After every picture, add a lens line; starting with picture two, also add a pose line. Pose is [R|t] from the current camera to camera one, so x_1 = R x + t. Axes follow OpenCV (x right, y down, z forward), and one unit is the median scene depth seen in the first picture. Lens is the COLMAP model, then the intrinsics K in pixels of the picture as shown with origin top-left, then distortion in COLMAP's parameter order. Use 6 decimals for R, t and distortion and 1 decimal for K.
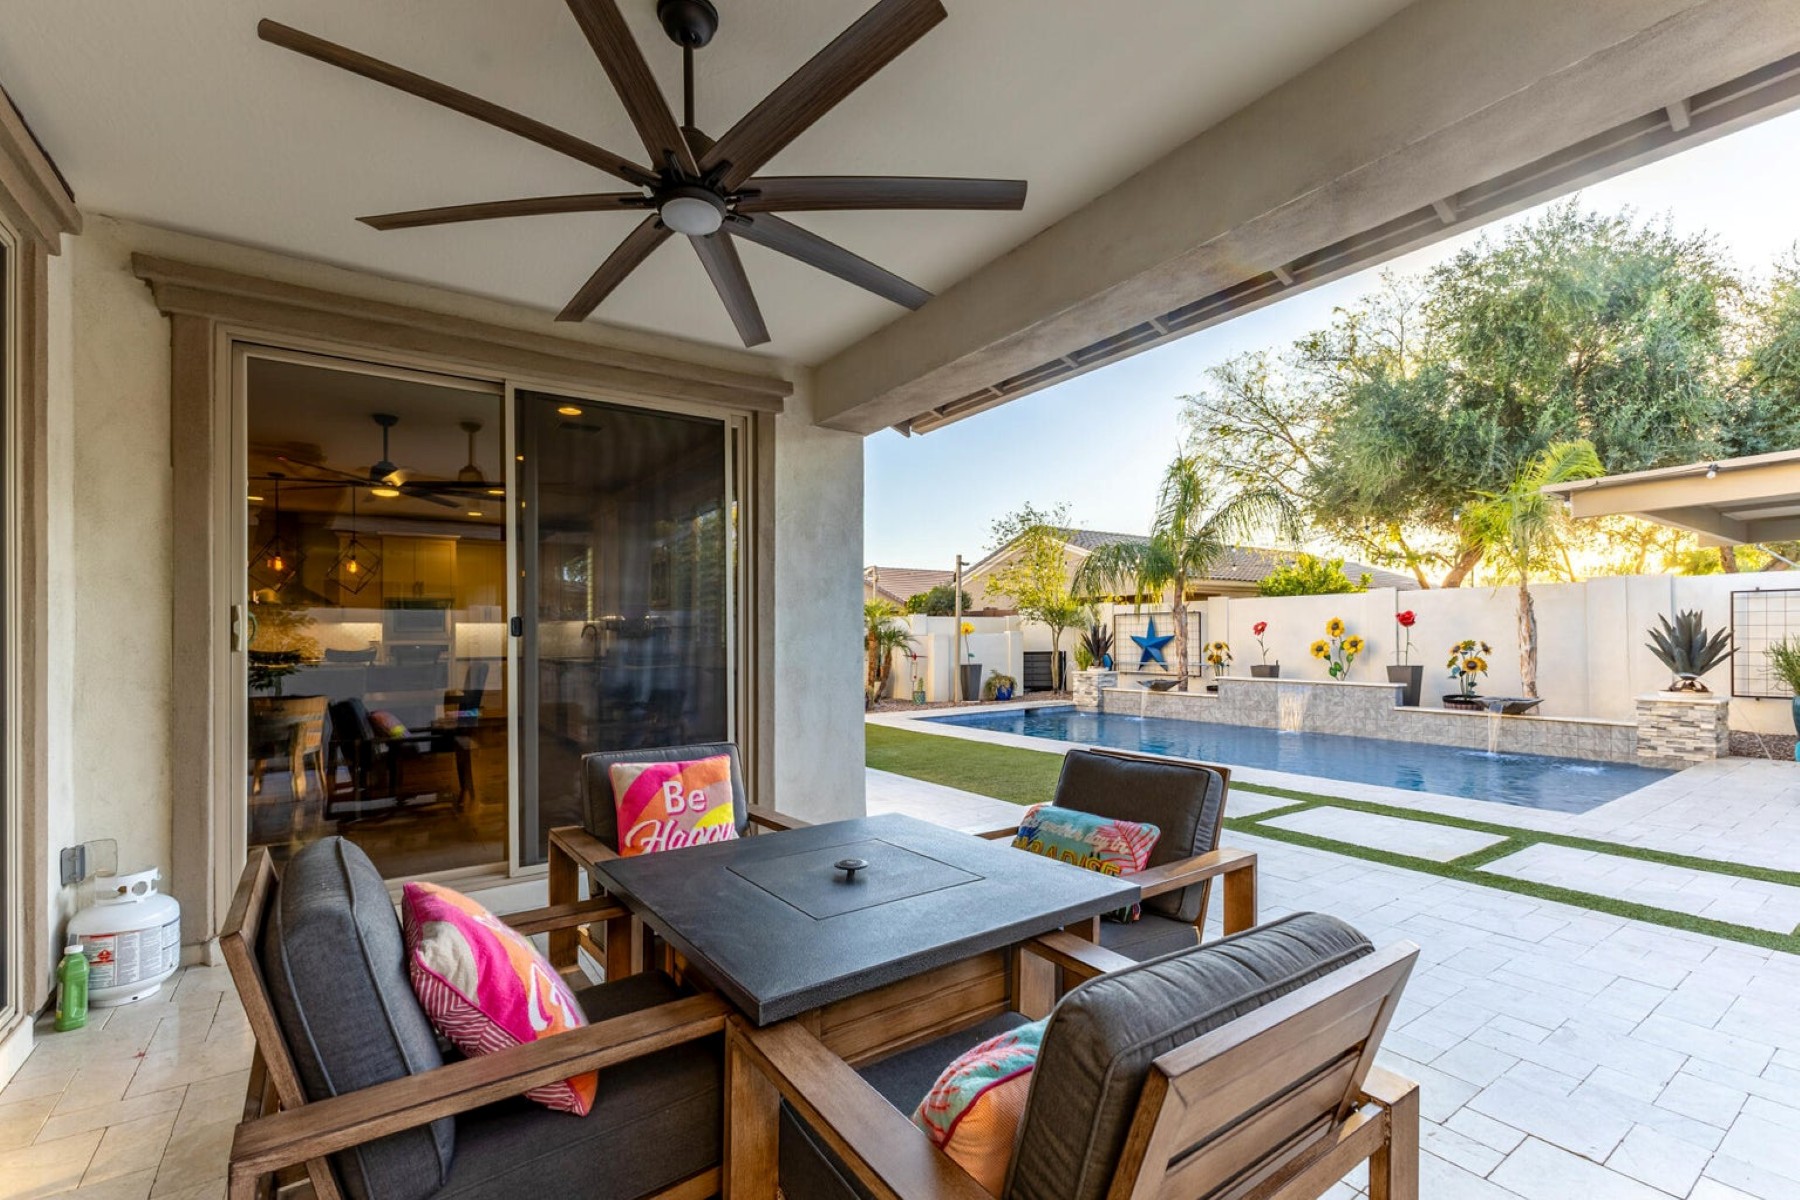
lens RADIAL K [[772.4, 0, 900.0], [0, 772.4, 600.0], [0, 0, 1]] dist [0.000927, -0.000203]
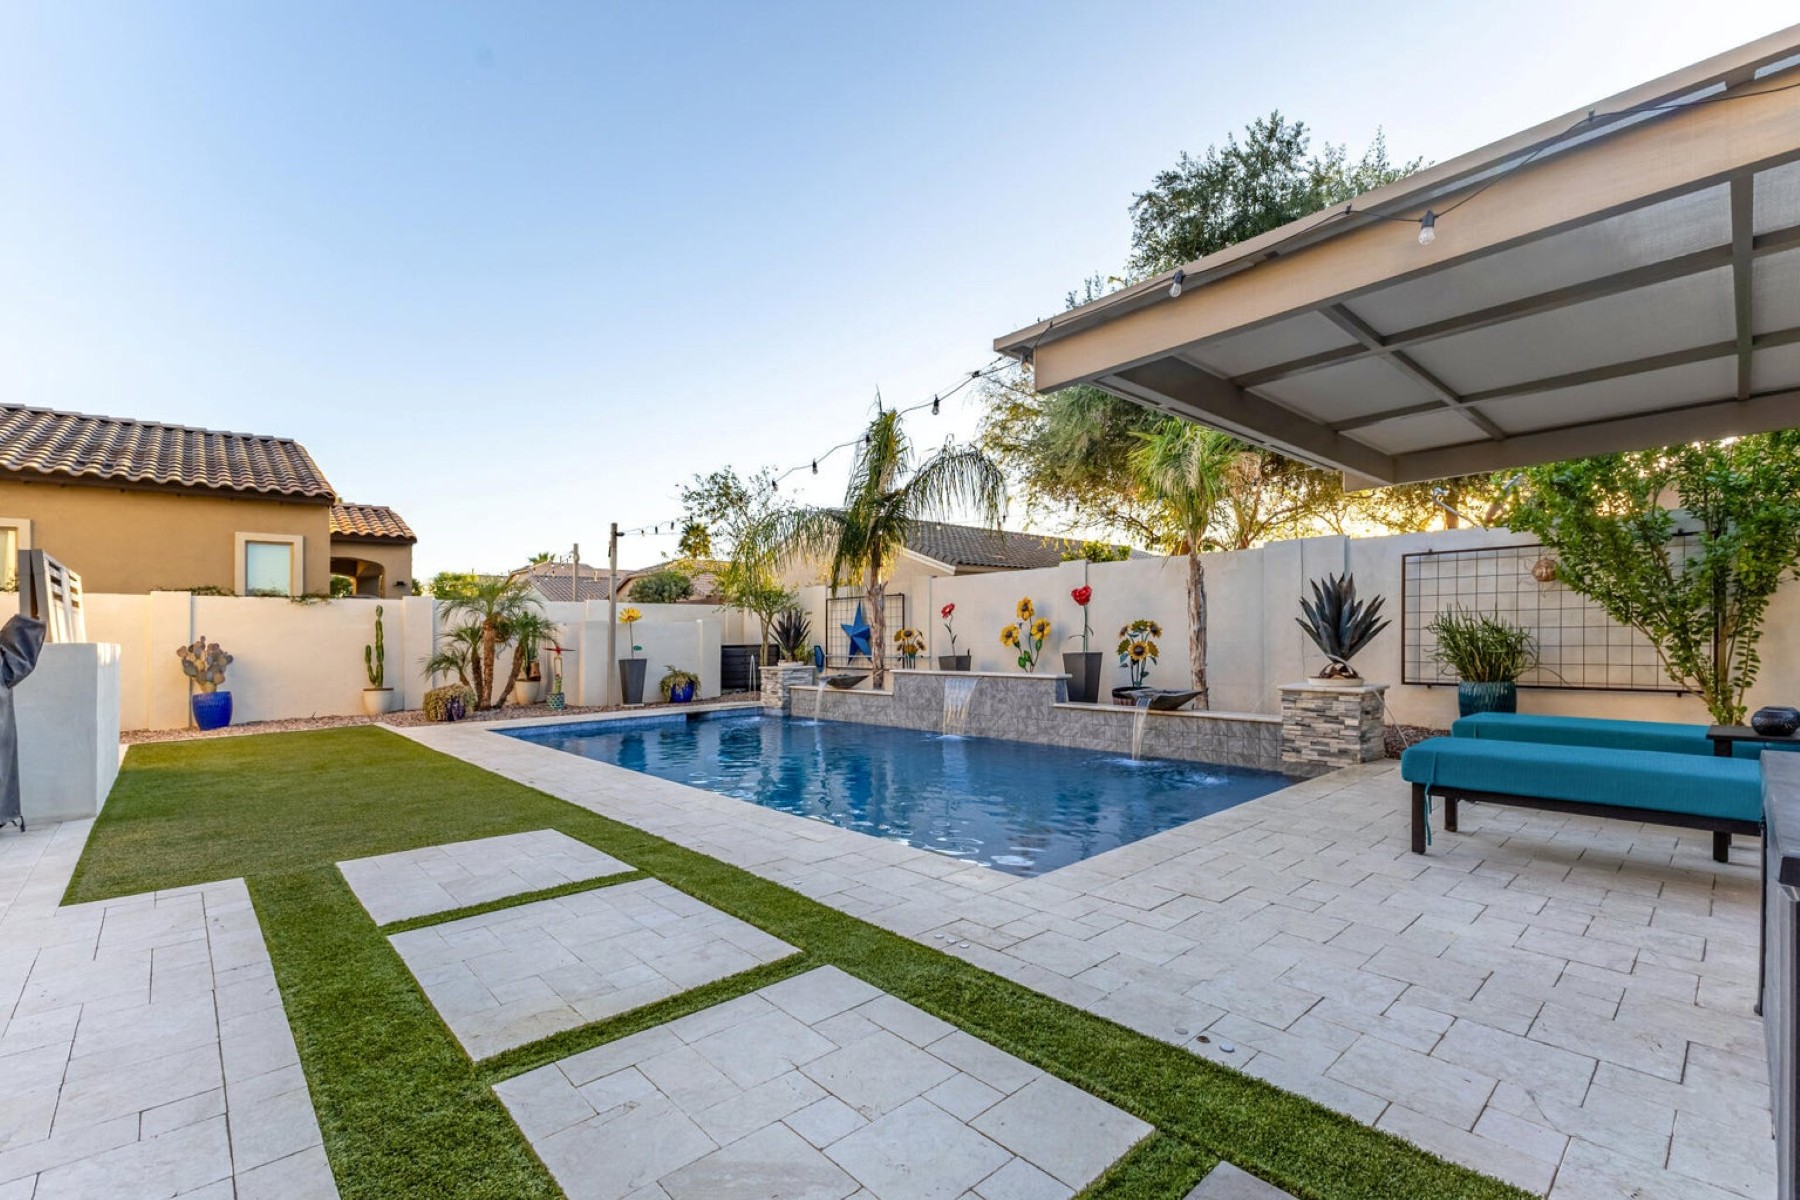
lens RADIAL K [[776.8, 0, 900.0], [0, 776.8, 600.0], [0, 0, 1]] dist [0.000804, 0.000154]
pose [[0.990546, 0.001520, 0.137172, 0.352835], [-0.001145, 0.999995, -0.002811, 0.031834], [-0.137176, 0.002628, 0.990543, 0.210689]]
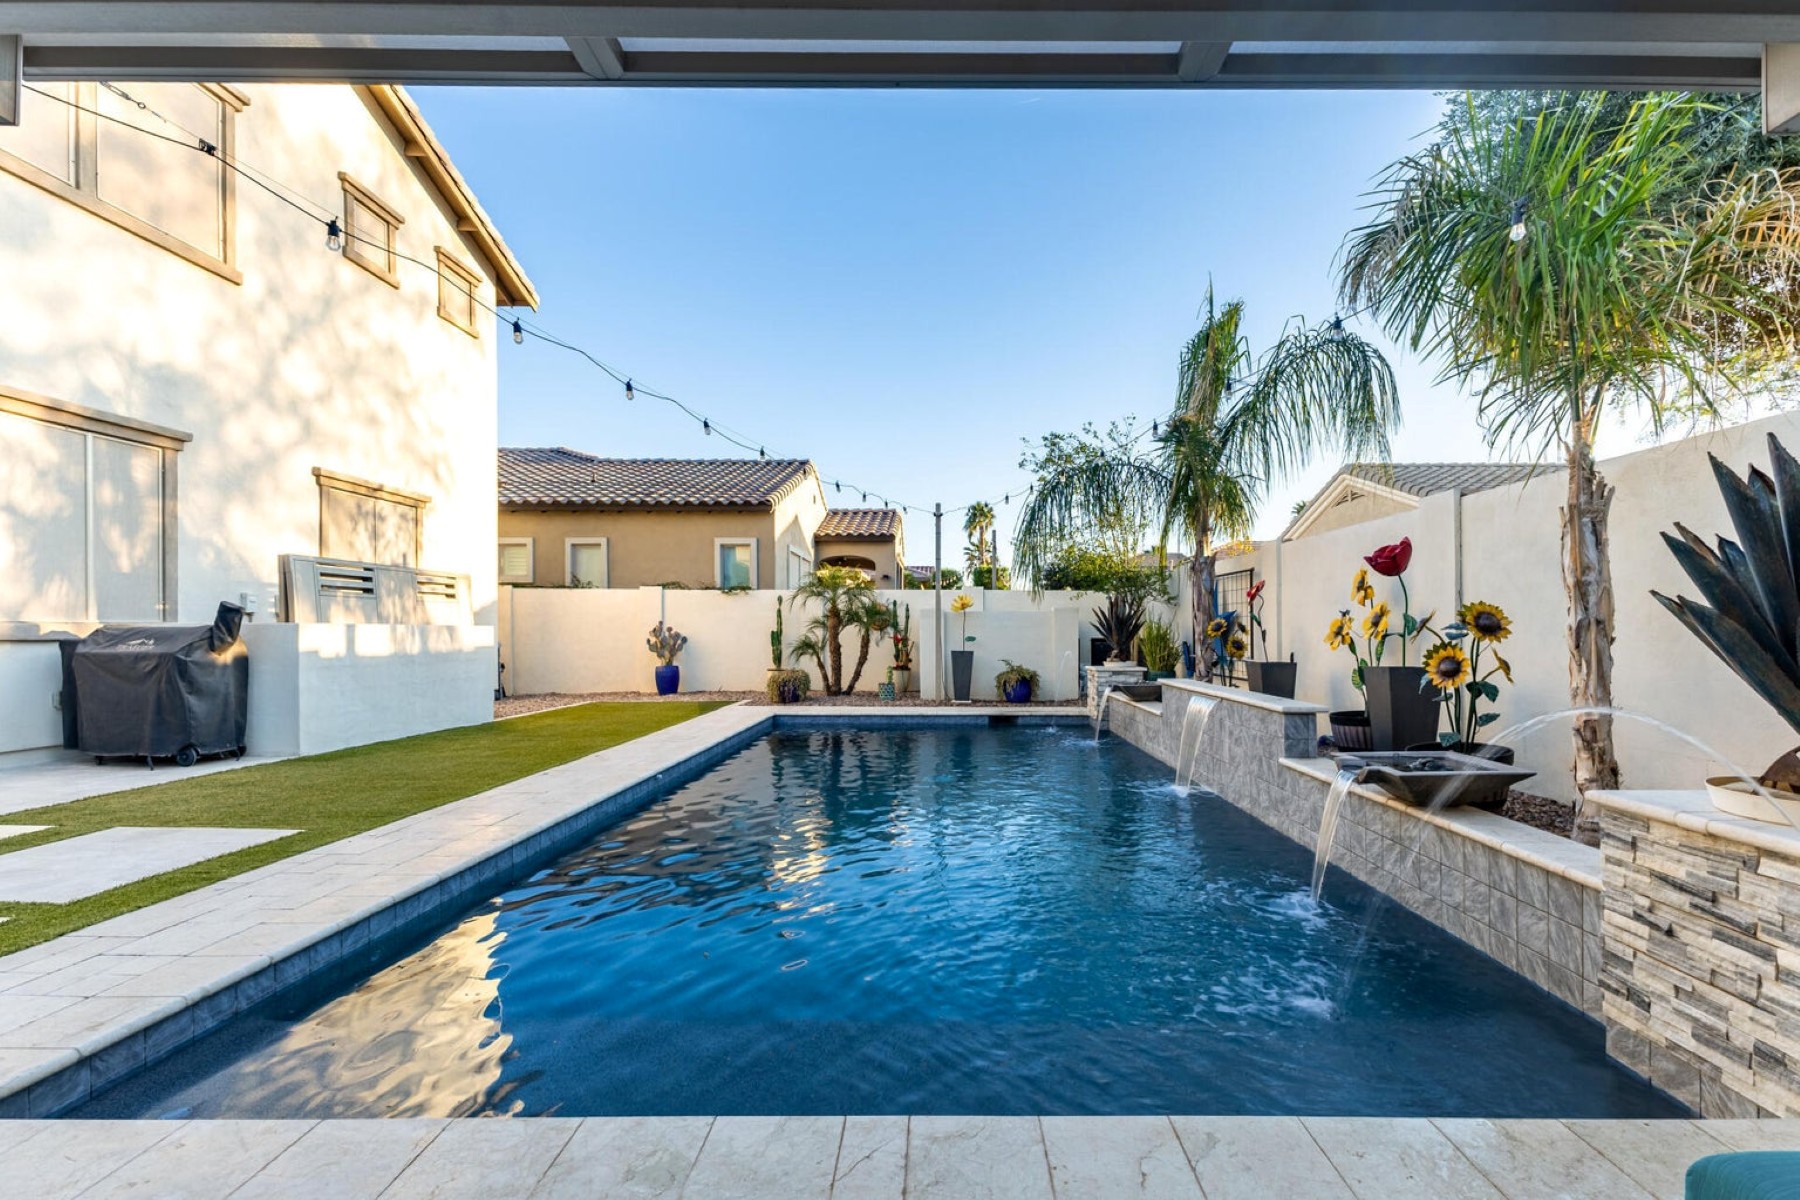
lens RADIAL K [[802.0, 0, 928.8], [0, 802.0, 599.1], [0, 0, 1]] dist [0.000288, -0.000048]
pose [[0.827712, -0.009732, -0.561069, 0.695666], [0.014191, 0.999893, 0.003592, 0.042319], [0.560974, -0.010935, 0.827761, 0.489675]]
